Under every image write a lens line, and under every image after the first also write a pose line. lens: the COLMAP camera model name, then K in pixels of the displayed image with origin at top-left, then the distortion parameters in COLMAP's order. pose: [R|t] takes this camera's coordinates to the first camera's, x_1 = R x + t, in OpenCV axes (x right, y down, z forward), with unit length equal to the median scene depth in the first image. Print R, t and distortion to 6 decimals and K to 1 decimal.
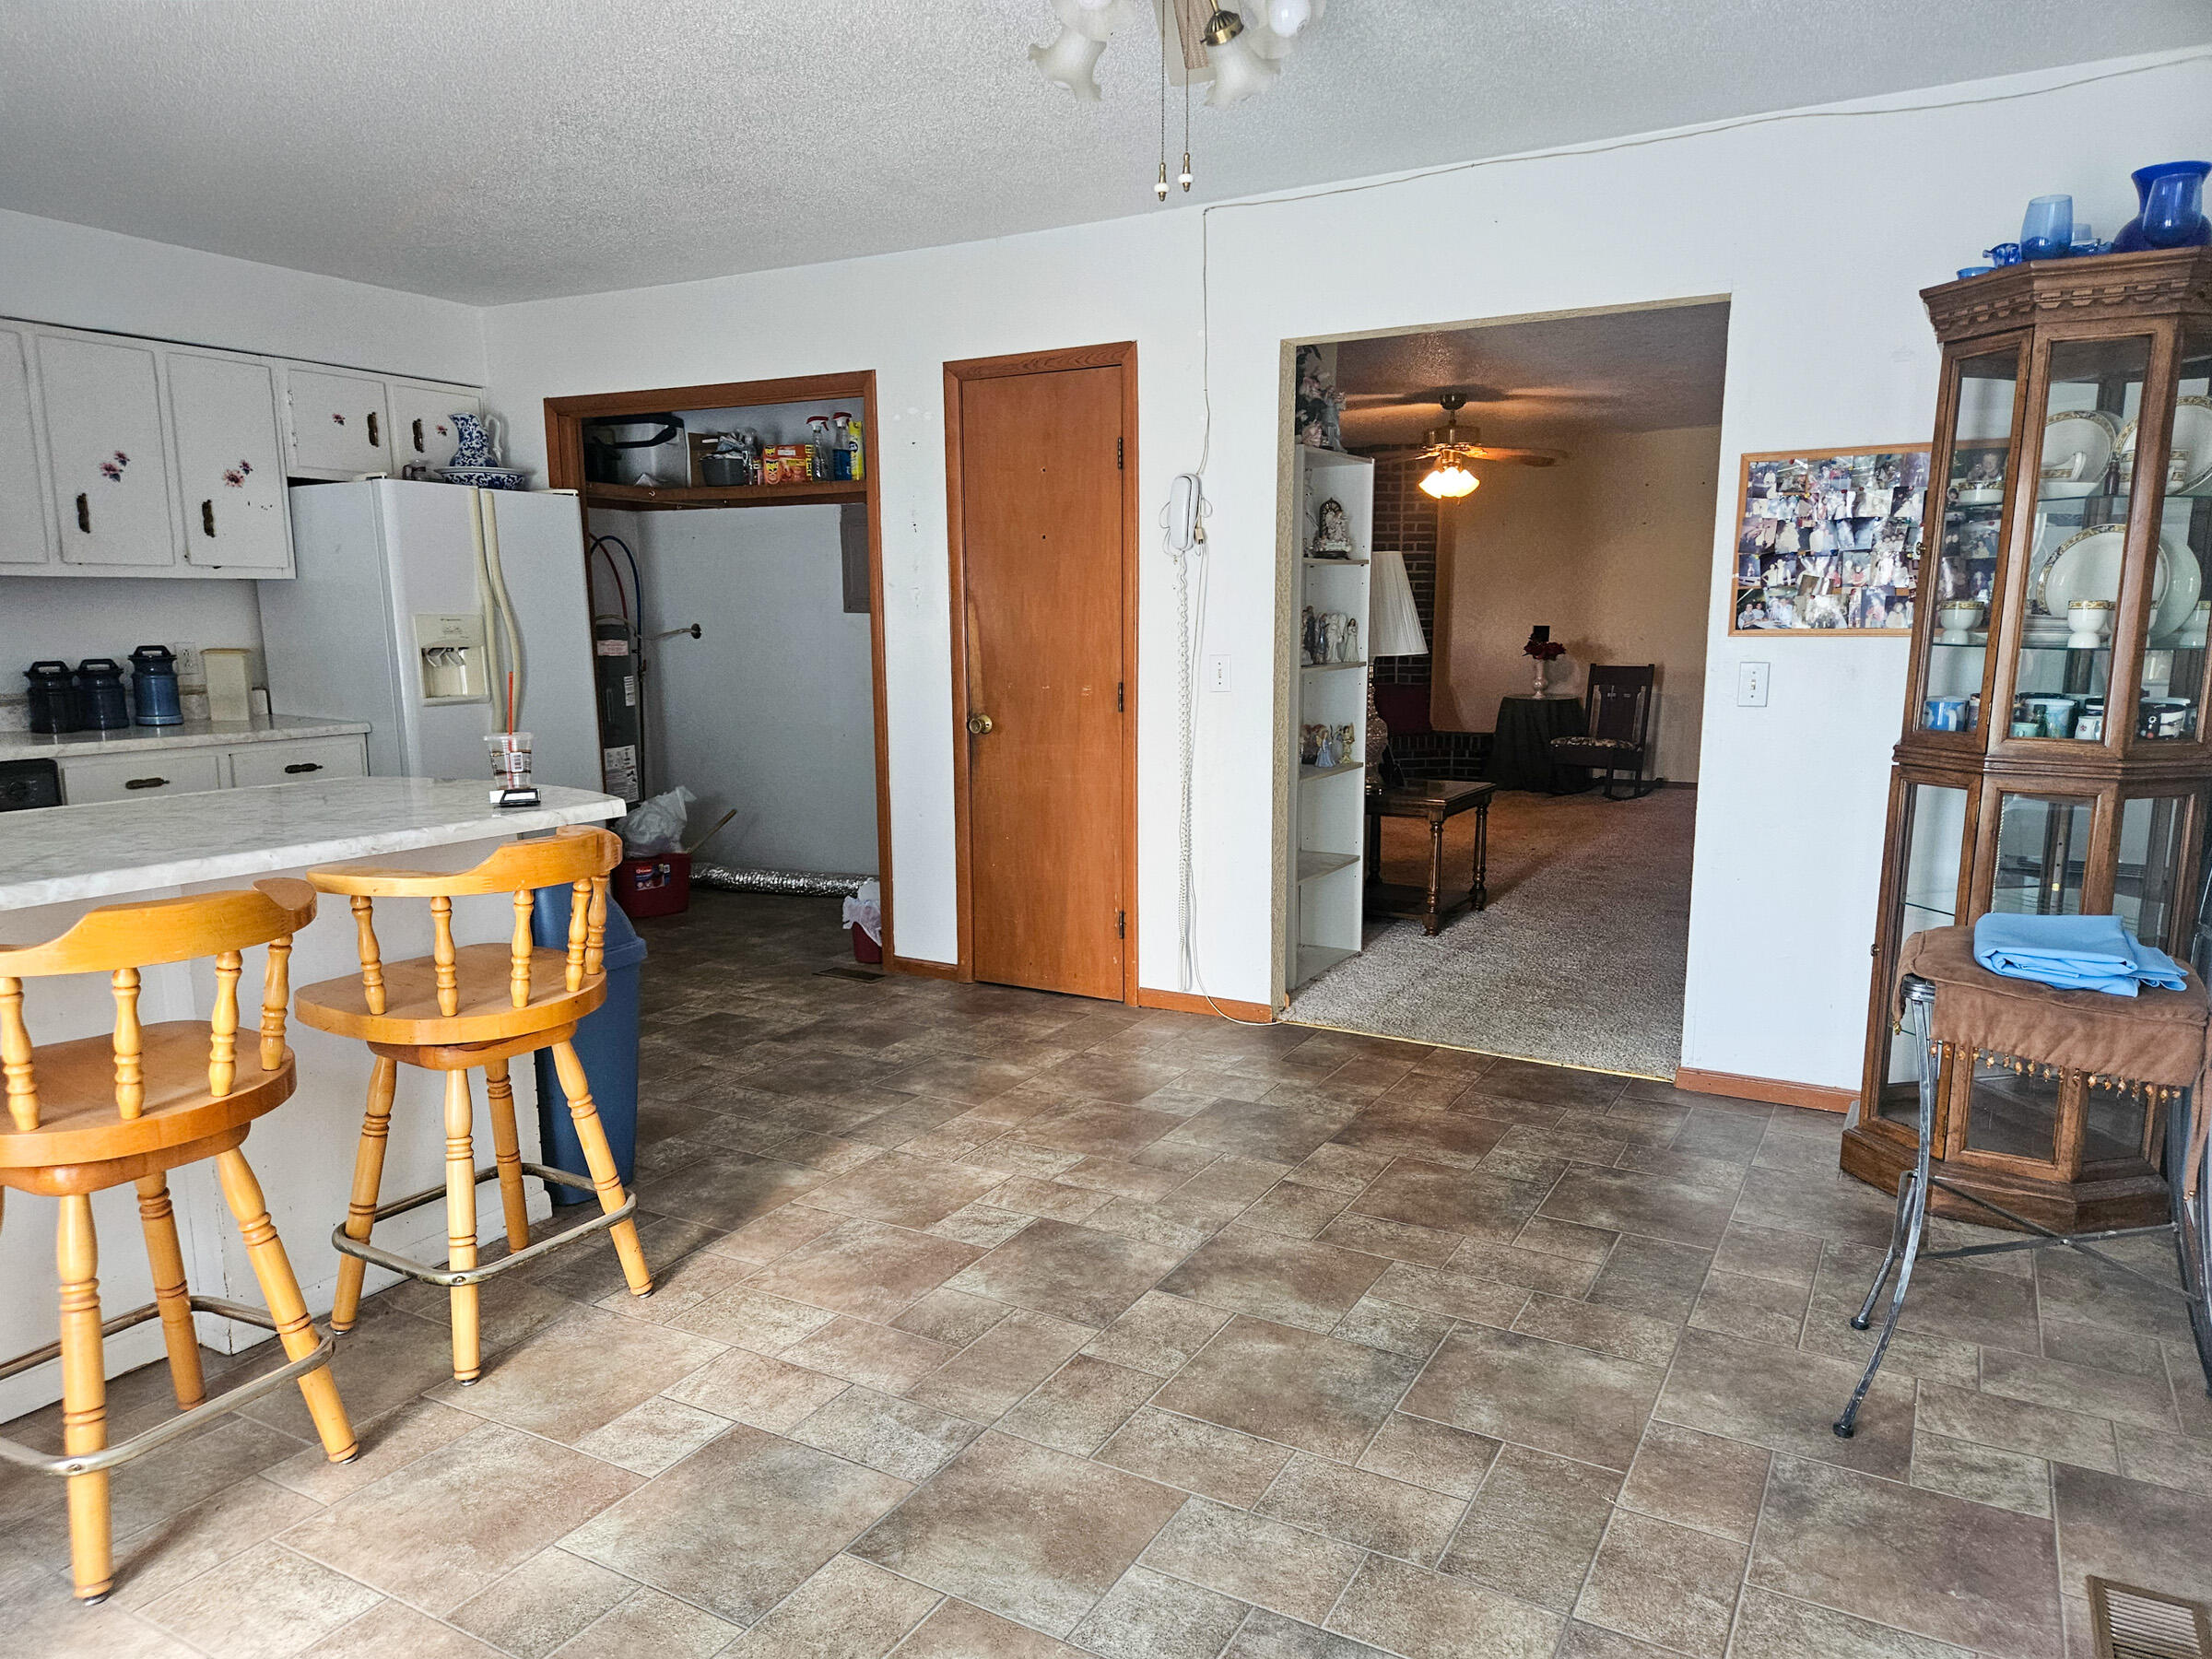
lens RADIAL K [[1476.8, 0, 1111.7], [0, 1476.8, 849.4], [0, 0, 1]] dist [0.083172, -0.064545]
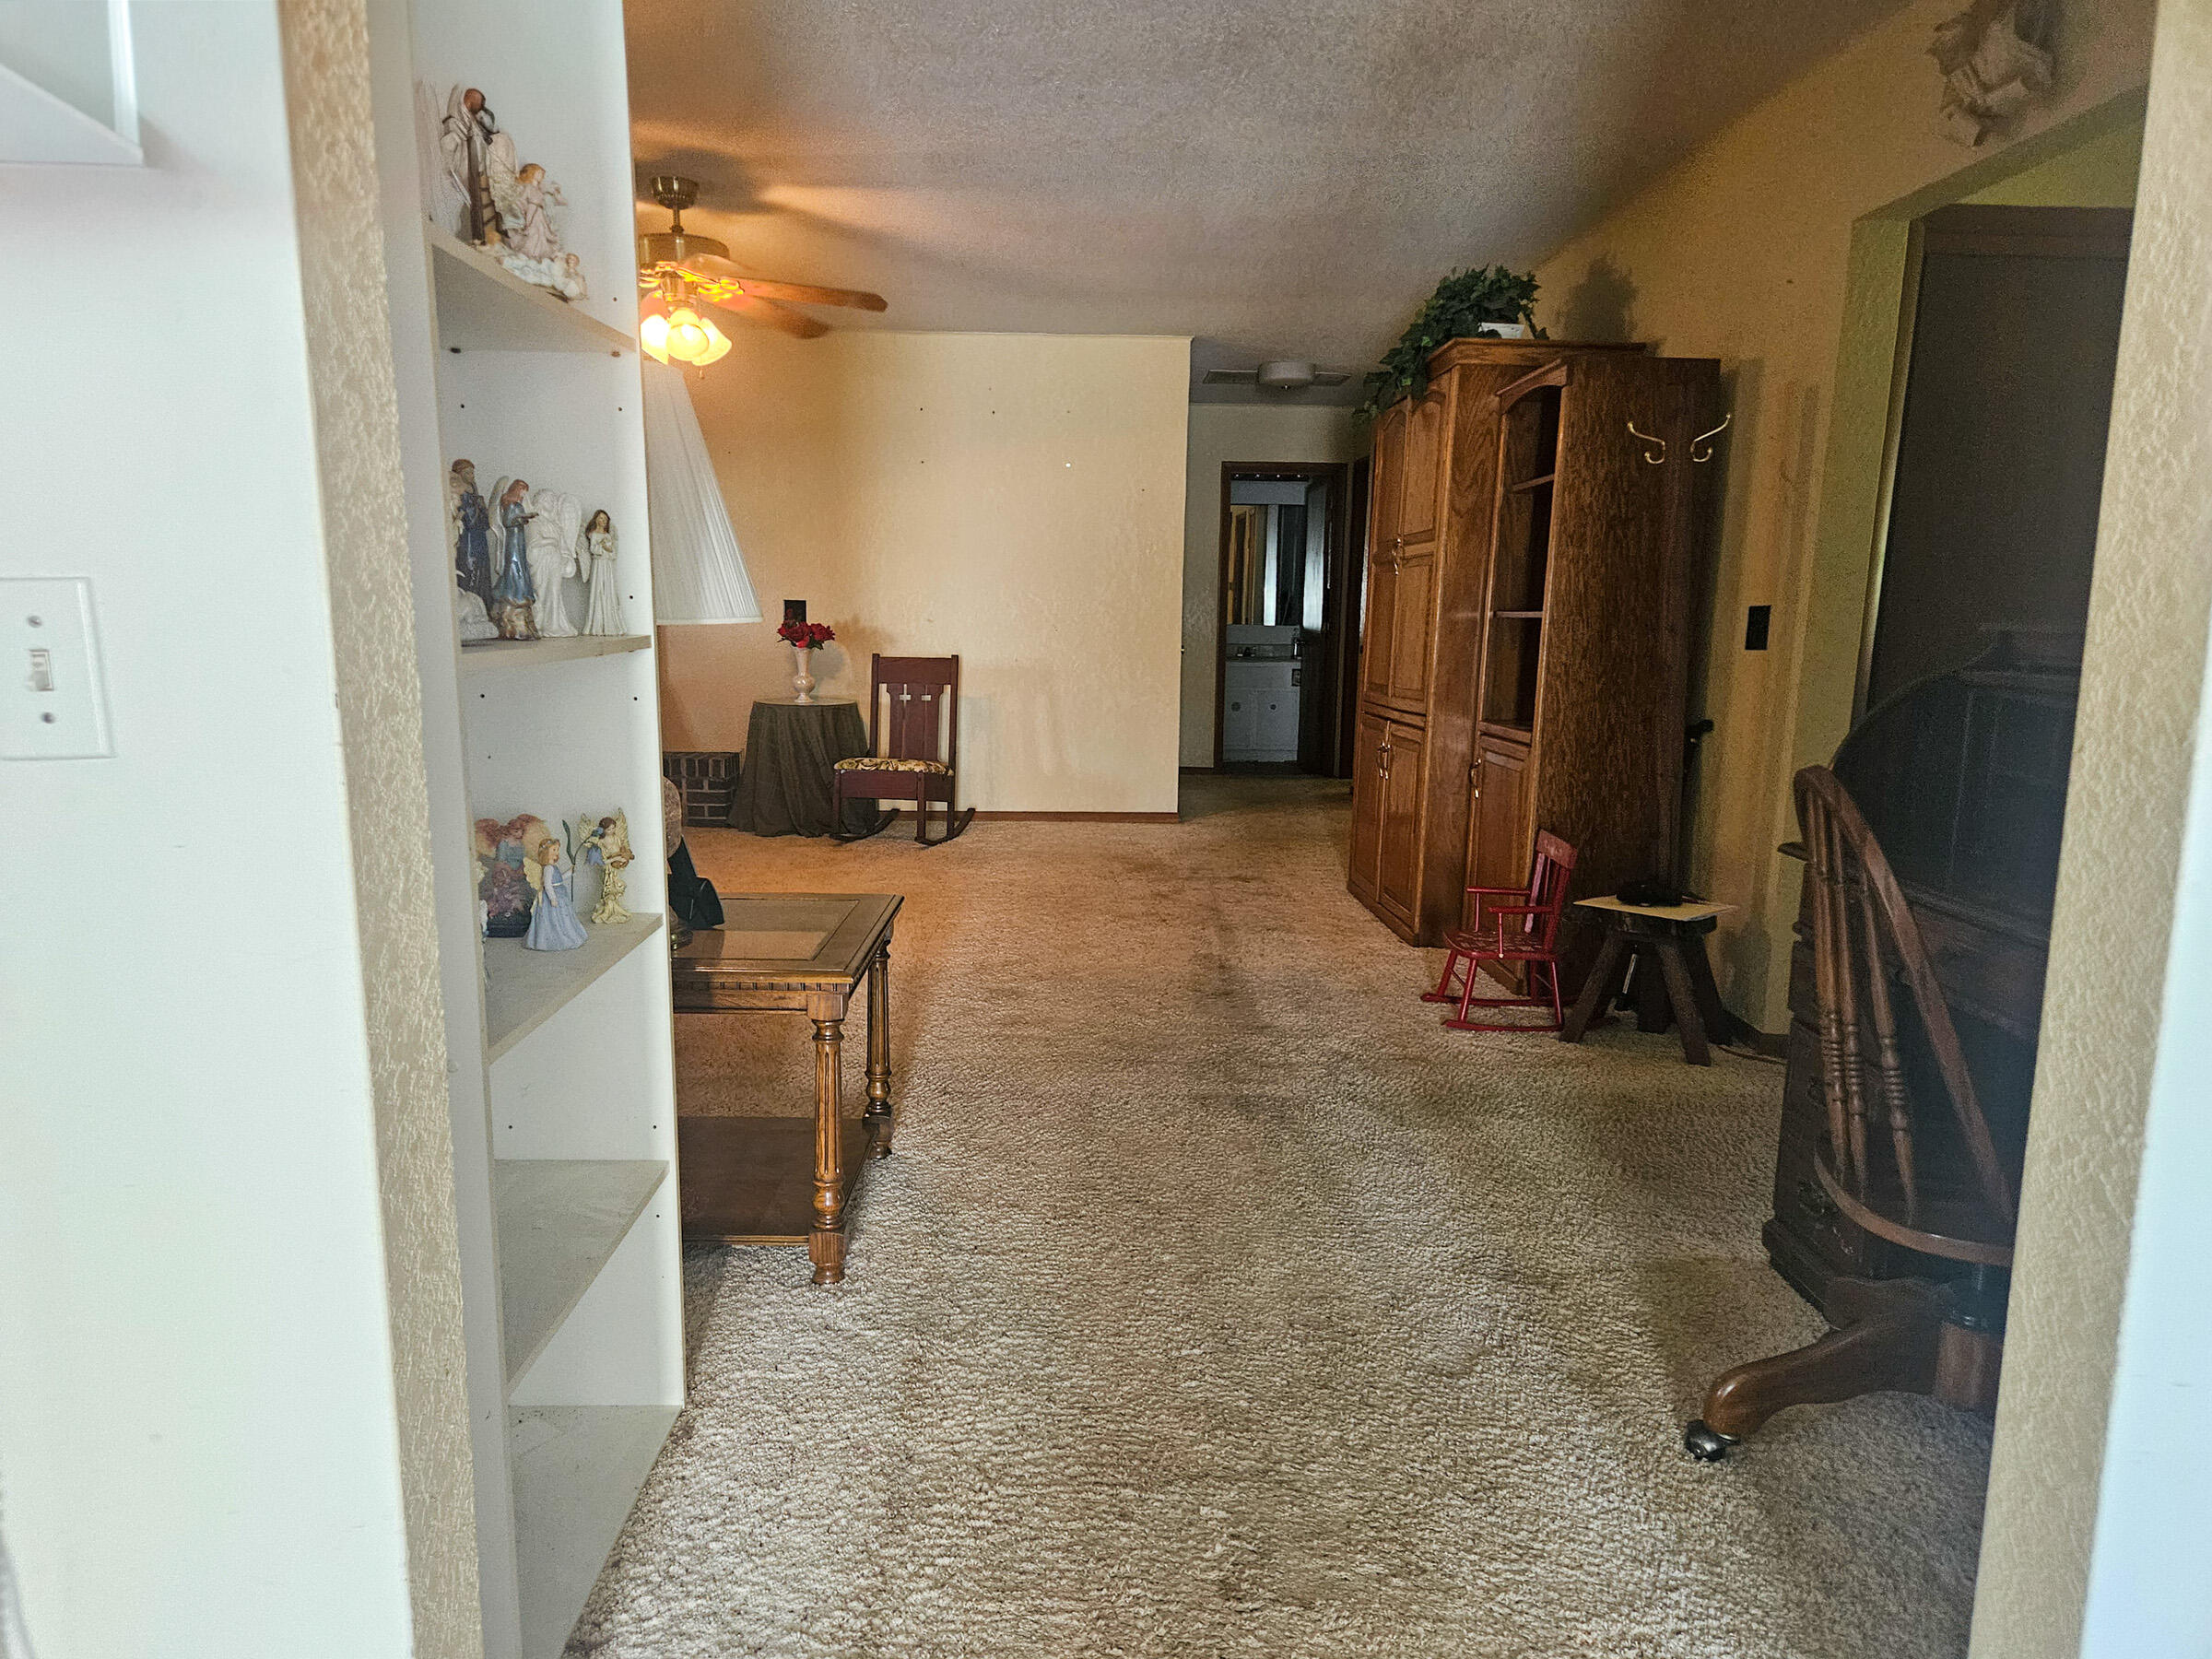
lens RADIAL K [[1481.2, 0, 1086.6], [0, 1481.2, 854.7], [0, 0, 1]] dist [0.080215, -0.063457]
pose [[0.856336, -0.073970, 0.511095, 0.040348], [0.070408, 0.997170, 0.026351, -0.041376], [-0.511598, 0.013419, 0.859120, 0.347803]]
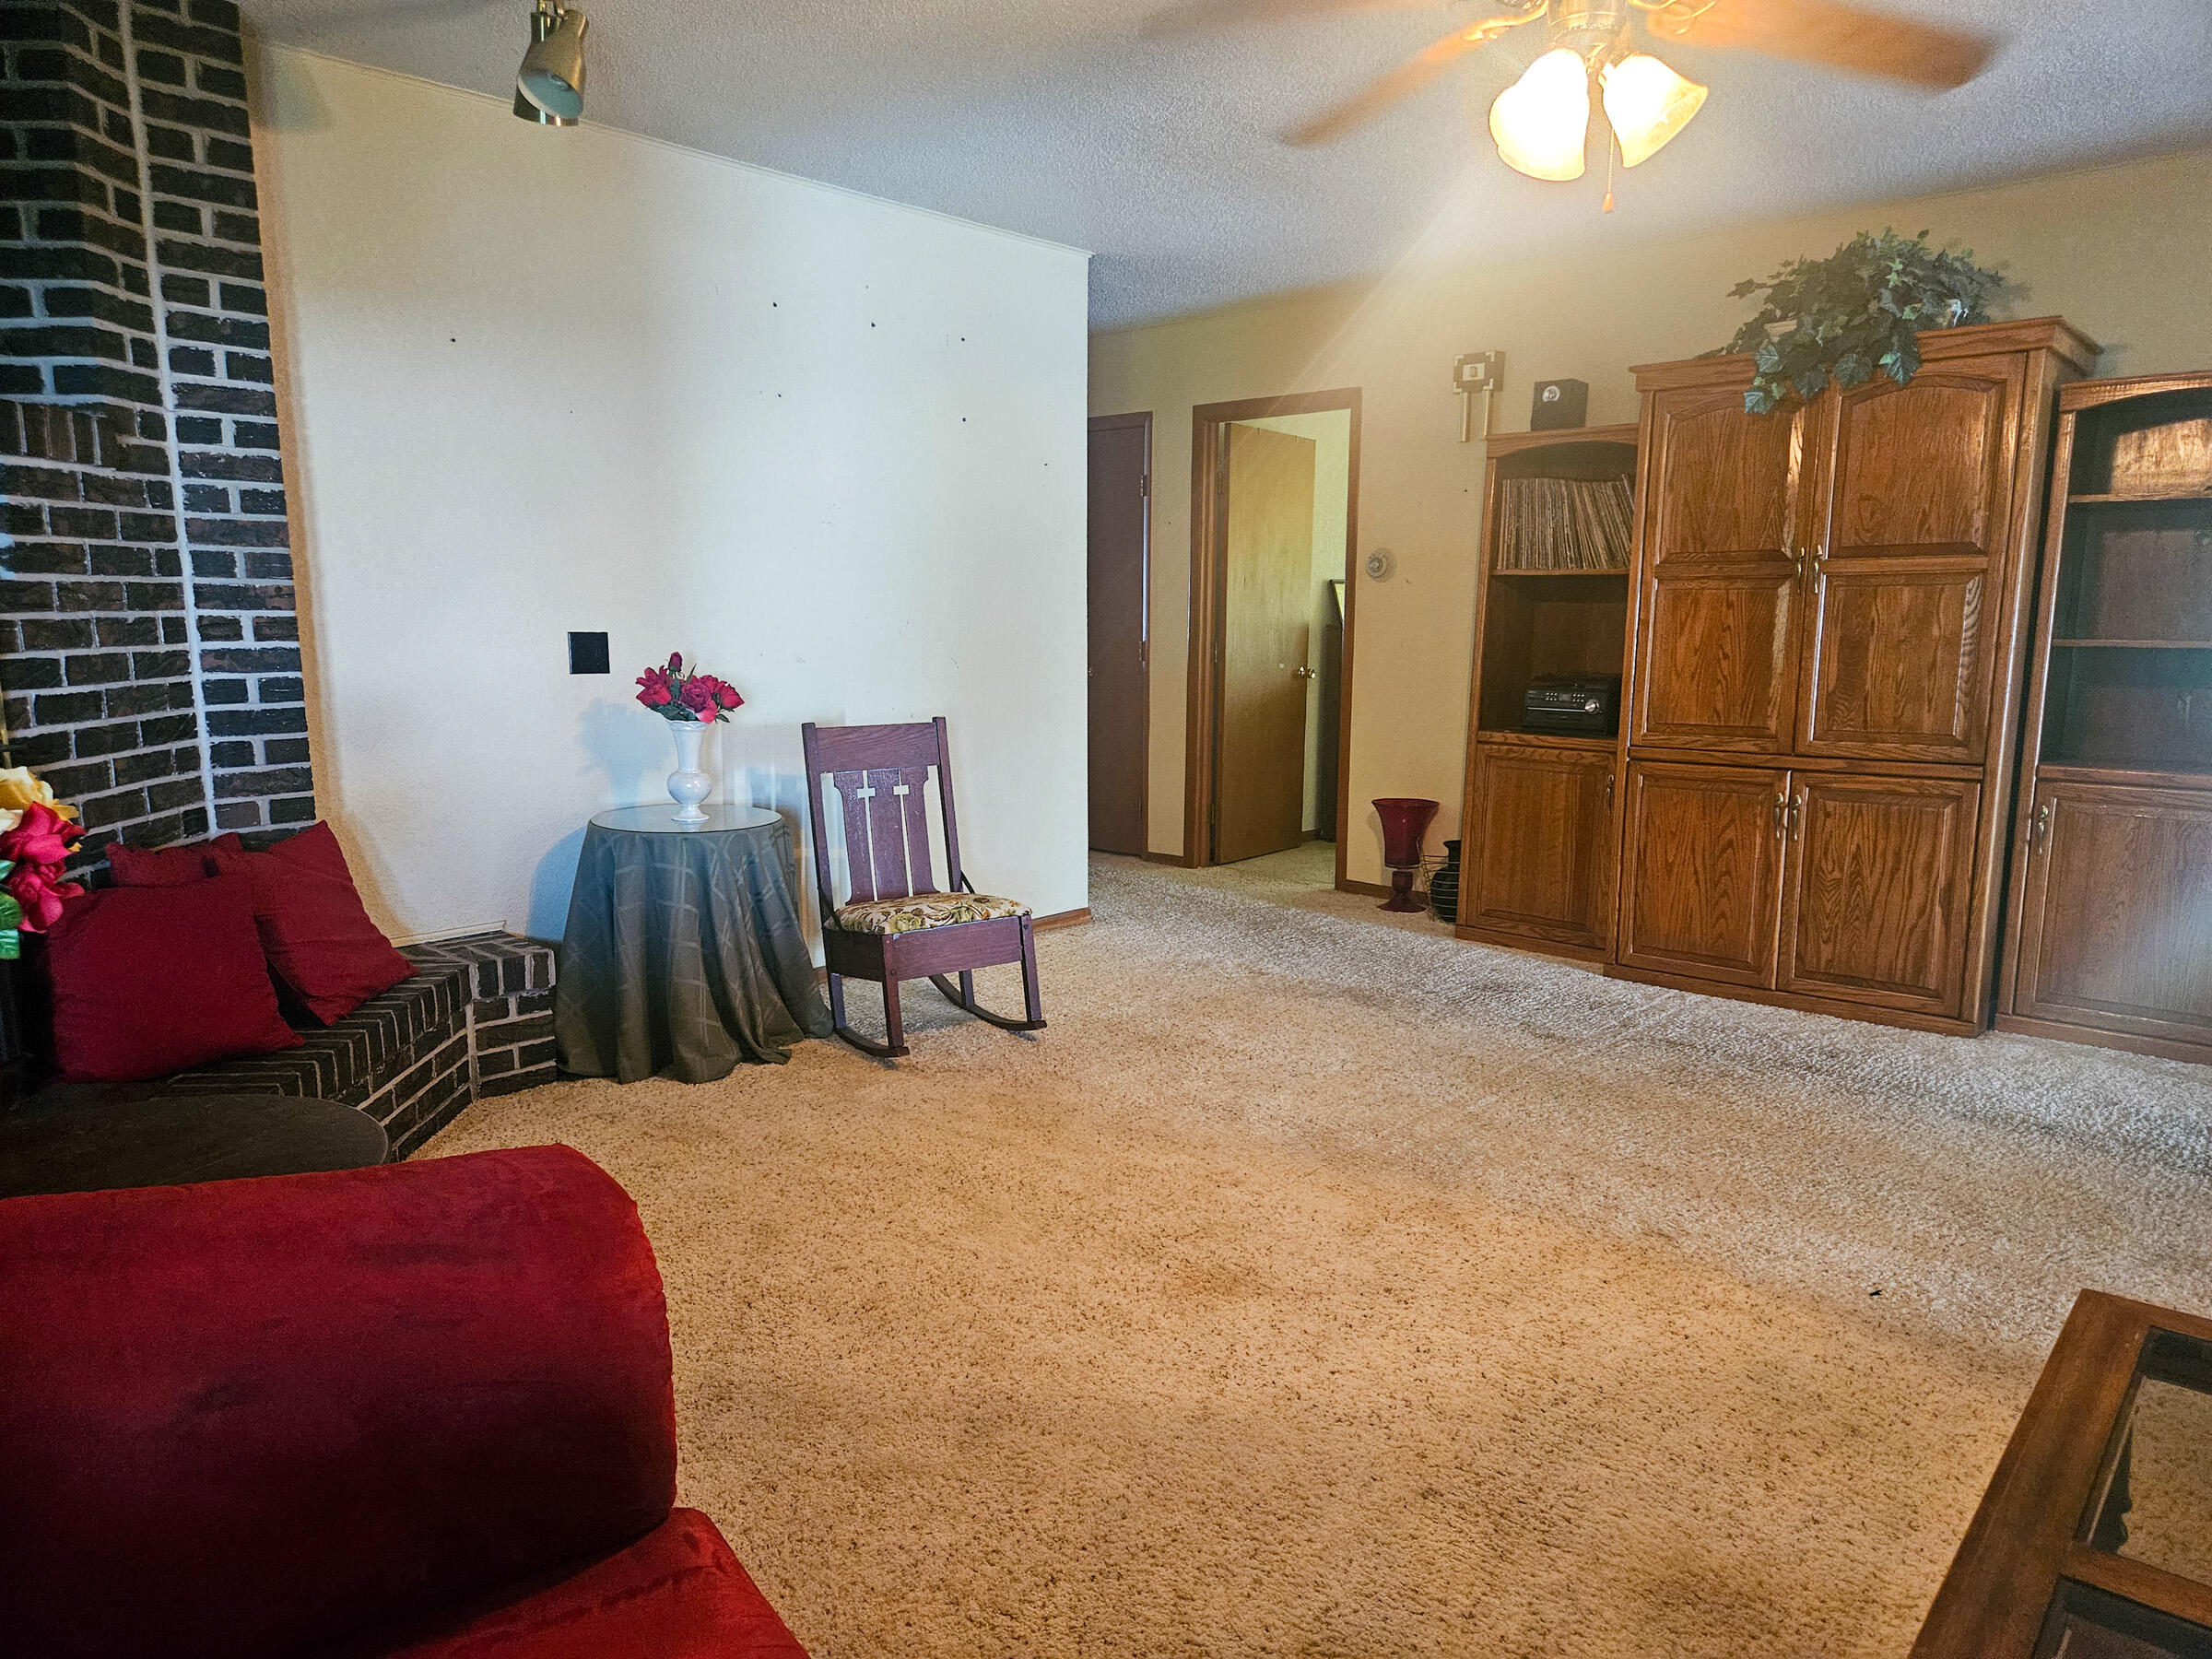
lens RADIAL K [[1476.8, 0, 1111.7], [0, 1476.8, 849.4], [0, 0, 1]] dist [0.083172, -0.064545]
pose [[0.214365, -0.160918, 0.963407, -0.060940], [0.155297, 0.979404, 0.129036, -0.133593], [-0.964329, 0.121954, 0.234940, 0.848031]]
